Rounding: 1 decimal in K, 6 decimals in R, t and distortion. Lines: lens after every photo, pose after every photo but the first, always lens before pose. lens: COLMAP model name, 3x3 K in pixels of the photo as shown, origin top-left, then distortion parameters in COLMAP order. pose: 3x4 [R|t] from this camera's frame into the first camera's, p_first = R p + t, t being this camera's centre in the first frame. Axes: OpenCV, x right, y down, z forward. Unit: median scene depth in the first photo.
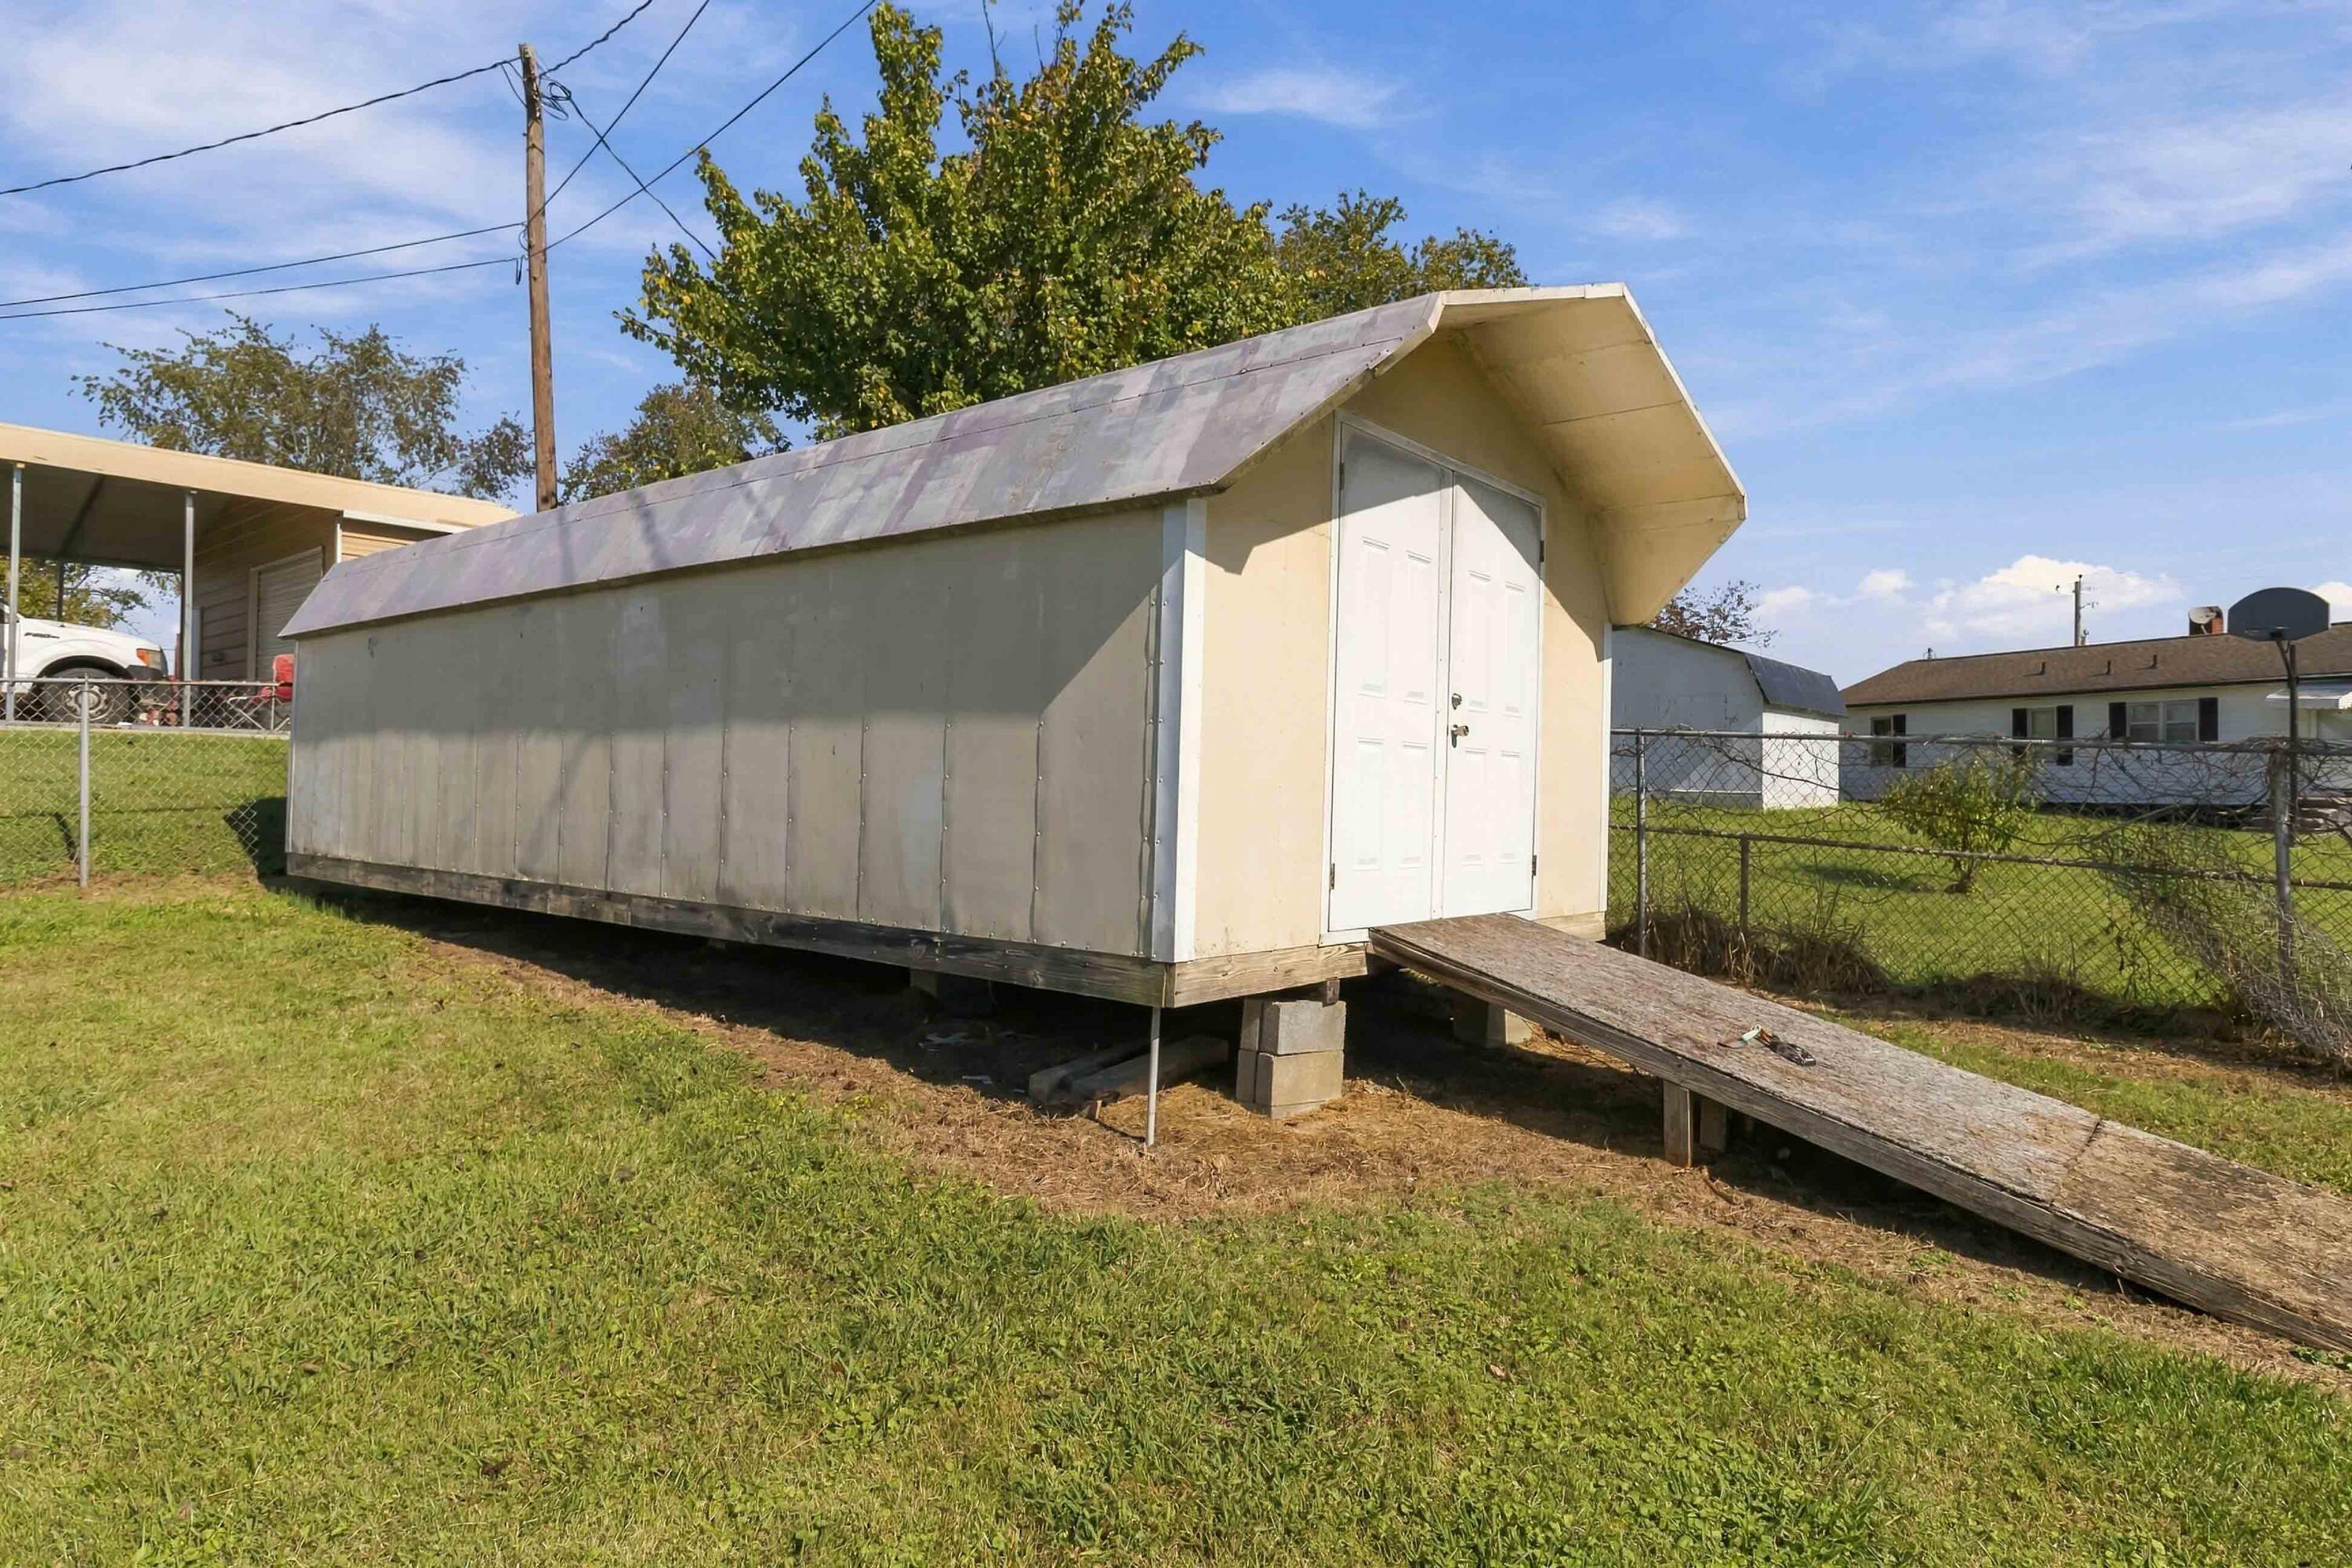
lens RADIAL K [[1348.0, 0, 1176.0], [0, 1348.0, 784.0], [0, 0, 1]] dist [-0.075046, 0.000189]
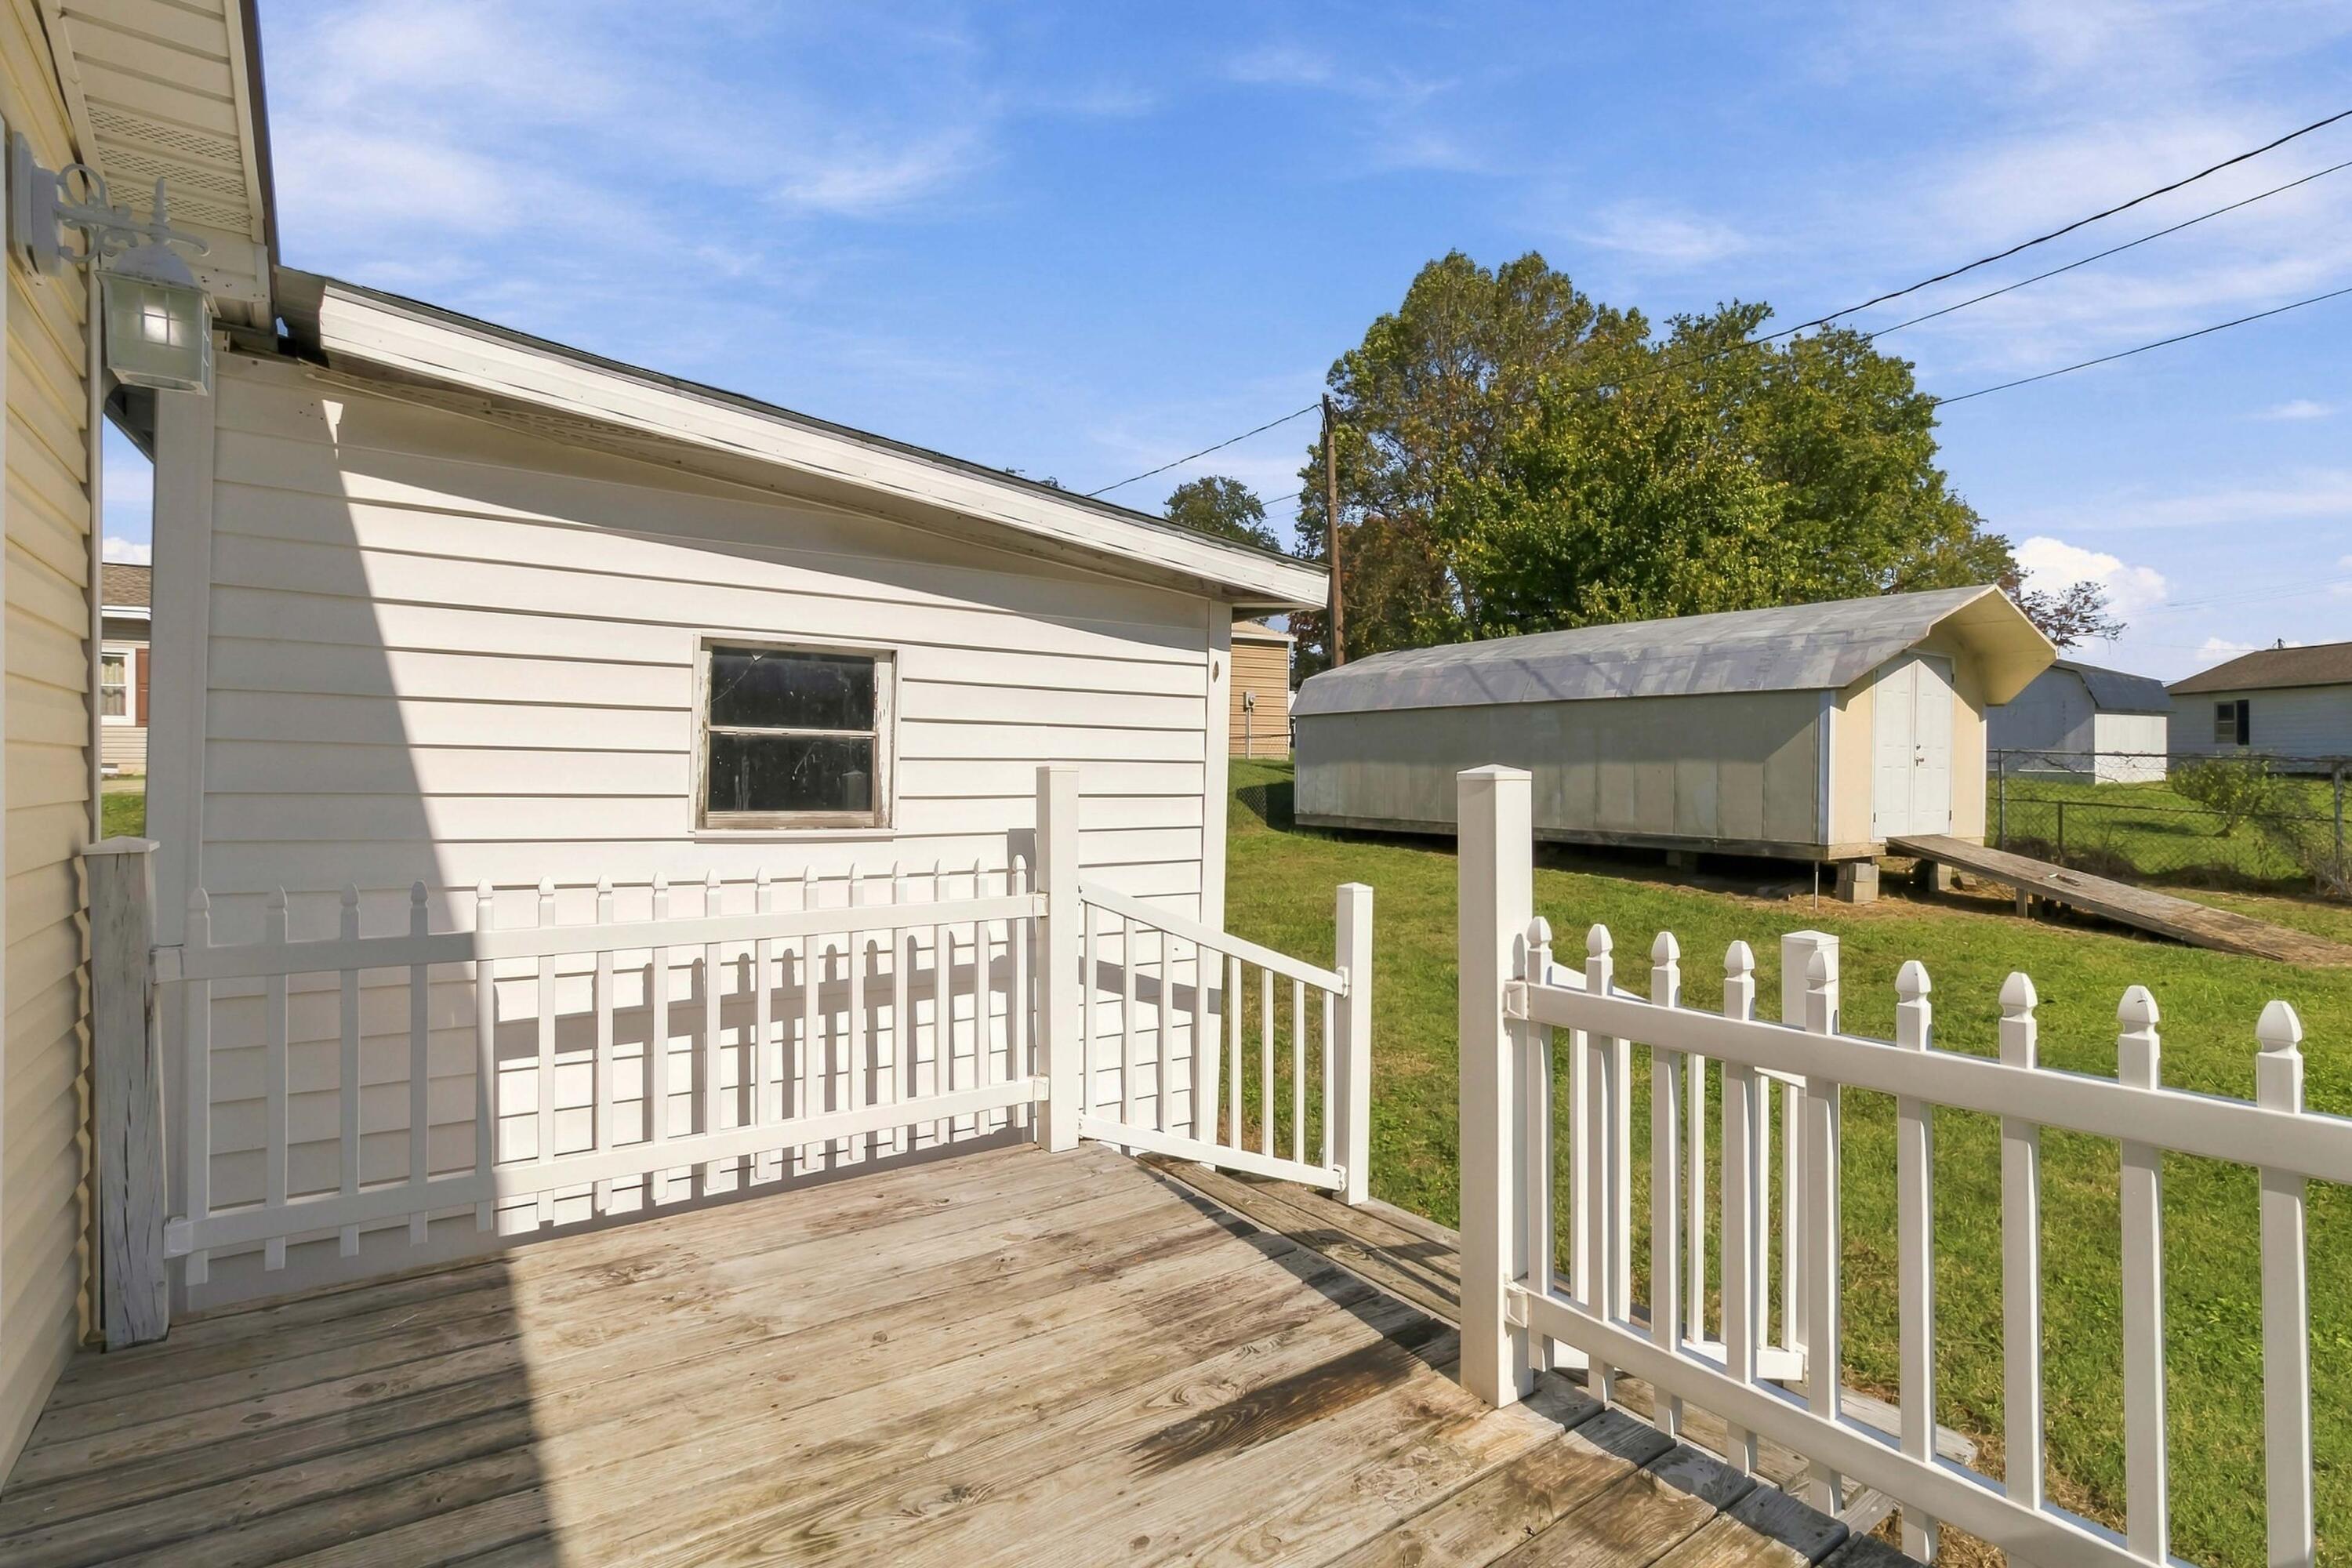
lens RADIAL K [[1122.8, 0, 1176.0], [0, 1122.8, 784.0], [0, 0, 1]] dist [-0.033430, 0.000804]
pose [[0.955984, -0.010326, -0.293237, -0.486553], [0.015328, 0.999773, 0.014765, -0.045657], [0.293018, -0.018610, 0.955926, -1.308891]]
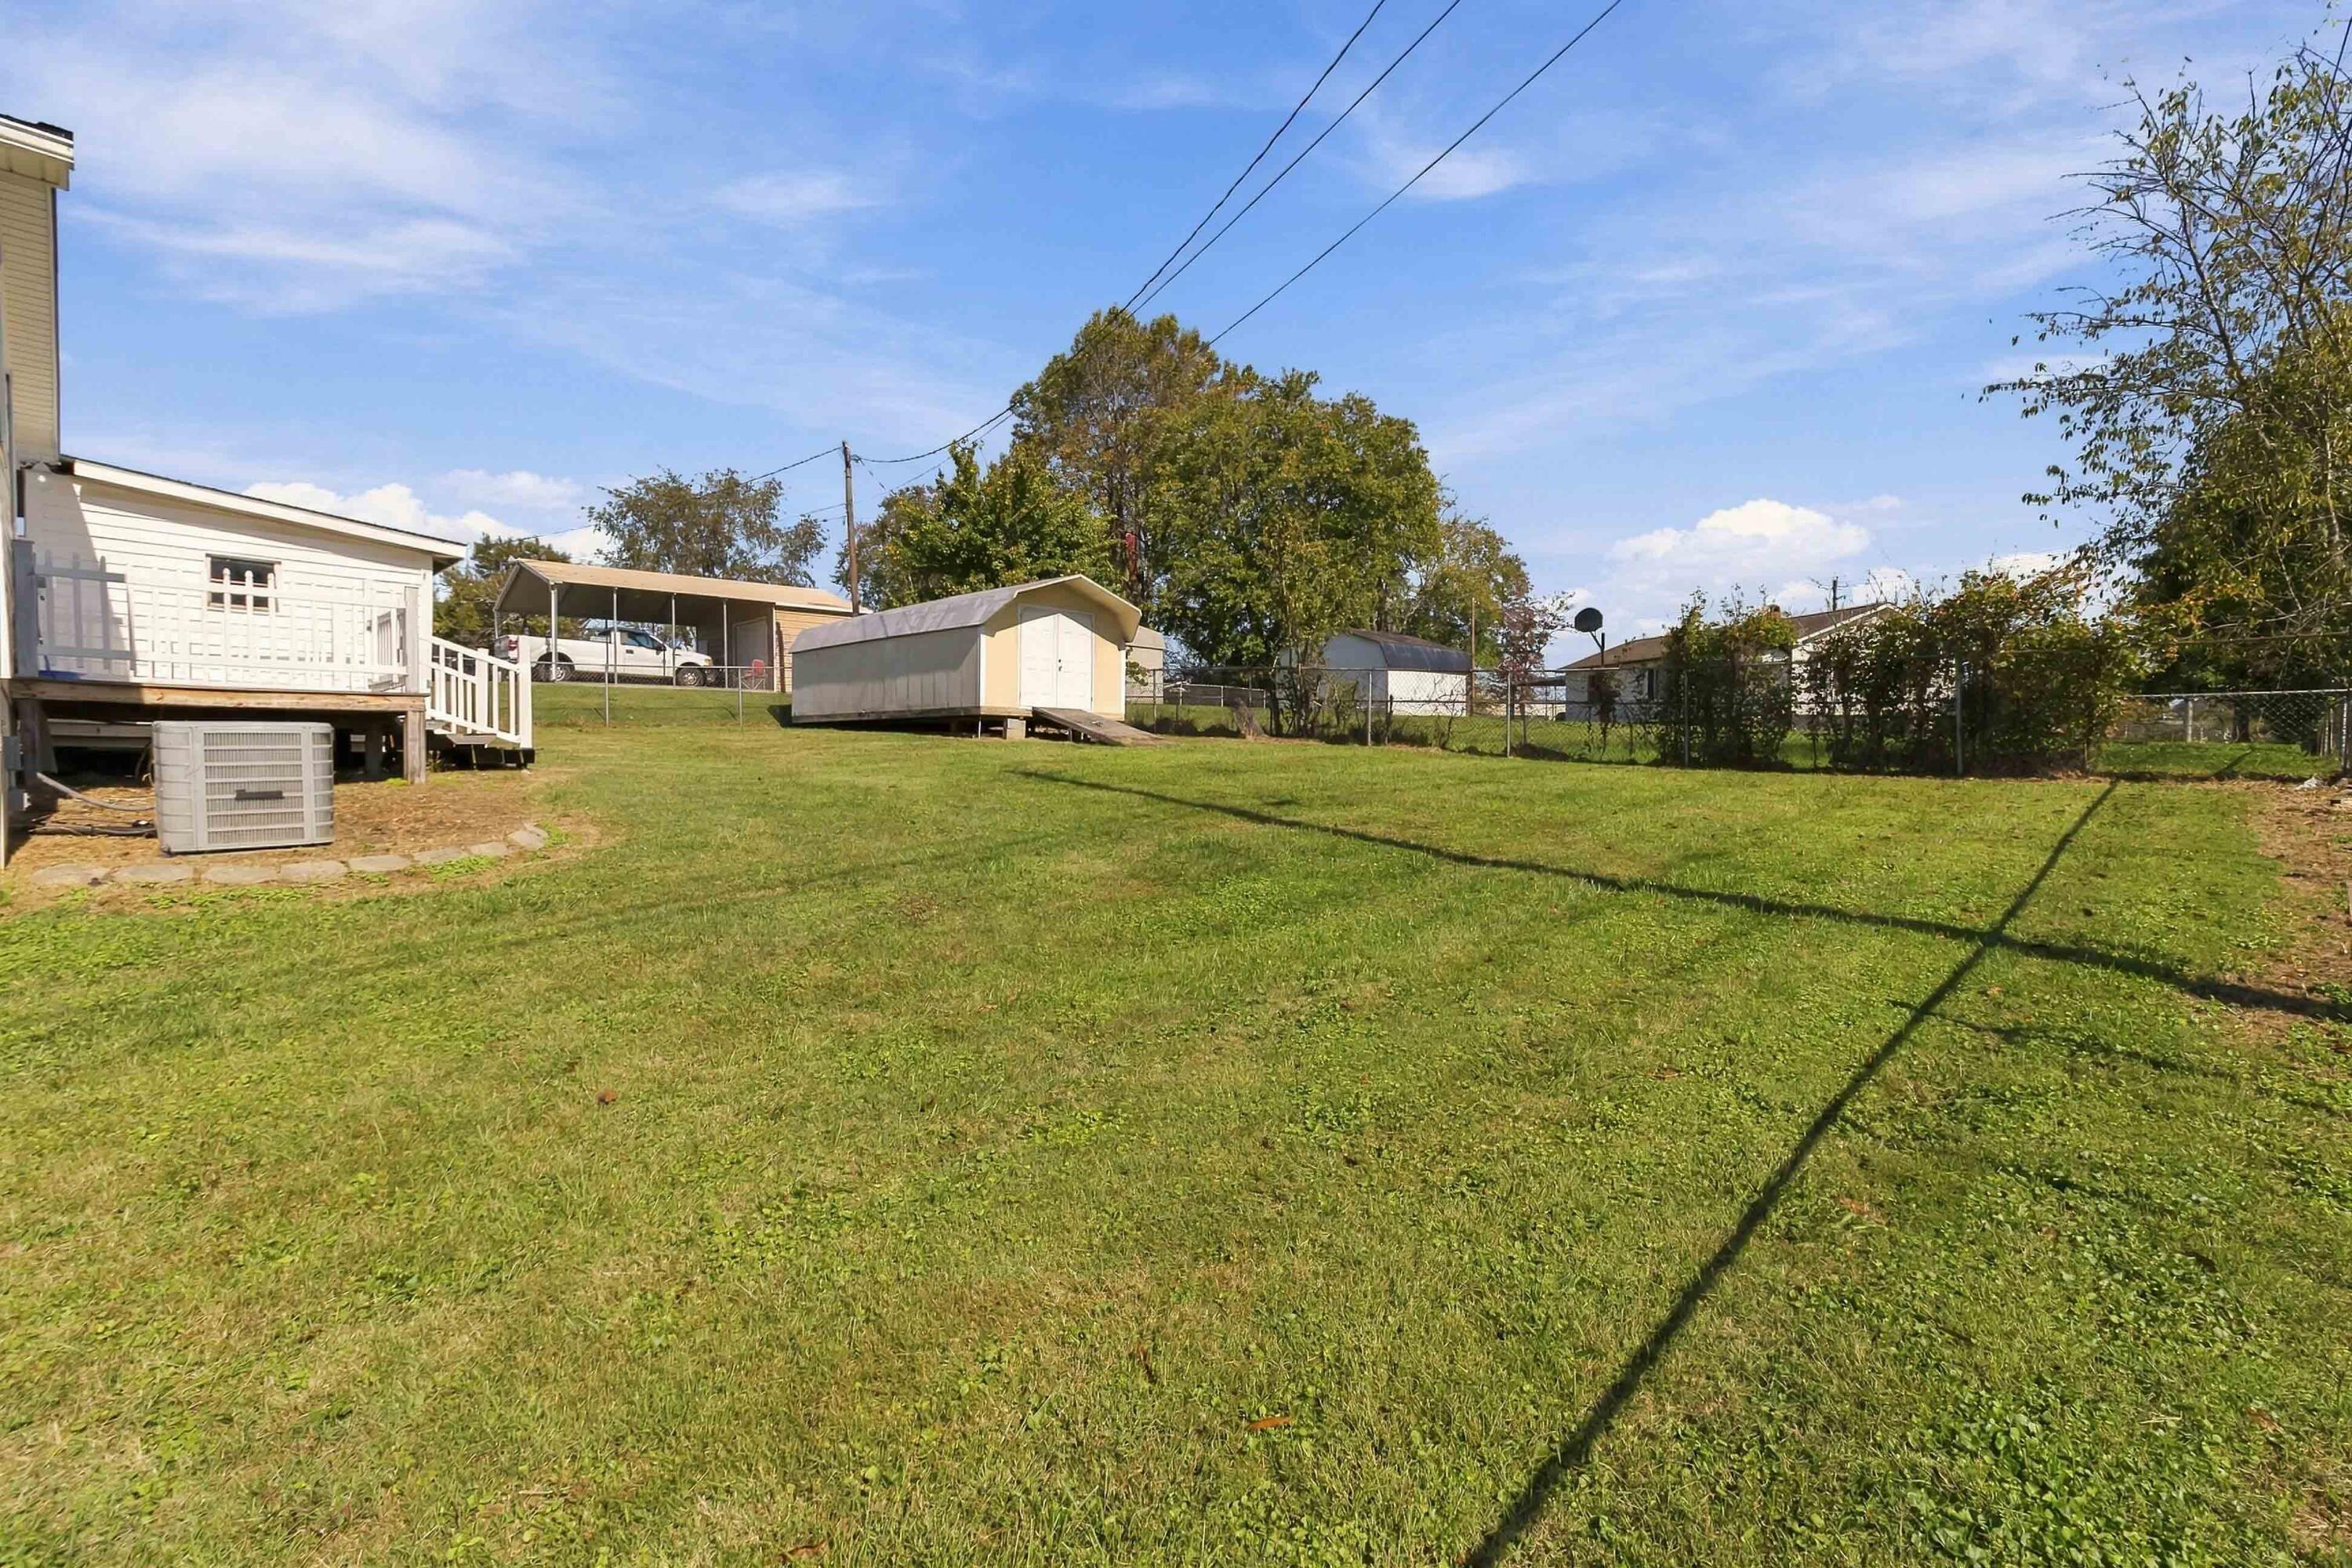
lens RADIAL K [[1032.8, 0, 1176.0], [0, 1032.8, 784.0], [0, 0, 1]] dist [0.019030, 0.000093]
pose [[0.993675, -0.003974, -0.112220, 0.991282], [0.008103, 0.999306, 0.036362, 0.231813], [0.111997, -0.037041, 0.993018, -2.475284]]
